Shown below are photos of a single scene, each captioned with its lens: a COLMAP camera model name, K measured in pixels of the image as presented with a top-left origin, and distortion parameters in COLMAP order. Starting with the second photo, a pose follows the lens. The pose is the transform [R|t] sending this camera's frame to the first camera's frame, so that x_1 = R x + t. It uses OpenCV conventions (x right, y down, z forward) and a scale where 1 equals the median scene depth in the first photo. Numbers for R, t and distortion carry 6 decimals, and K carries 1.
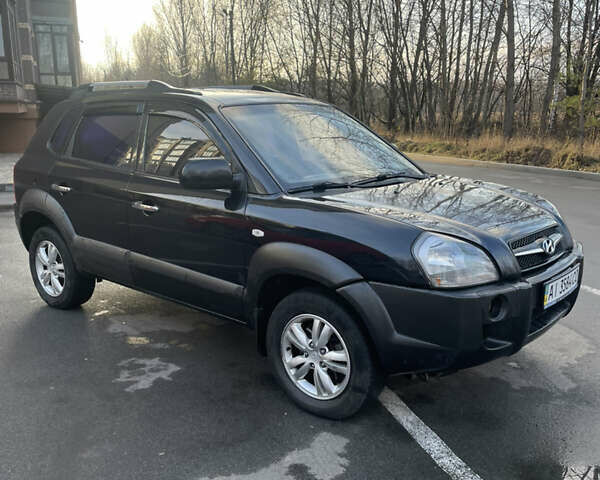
lens RADIAL K [[617.6, 0, 300.1], [0, 617.6, 248.4], [0, 0, 1]] dist [0.101744, -0.164470]
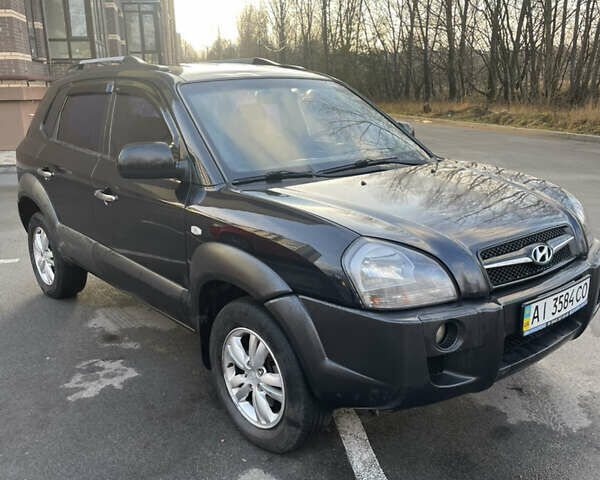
lens RADIAL K [[617.6, 0, 300.1], [0, 617.6, 248.4], [0, 0, 1]] dist [0.101744, -0.164470]
pose [[0.988098, 0.019630, -0.152570, 0.204709], [-0.013501, 0.999064, 0.041103, -0.036975], [0.153234, -0.038554, 0.987438, 0.165387]]
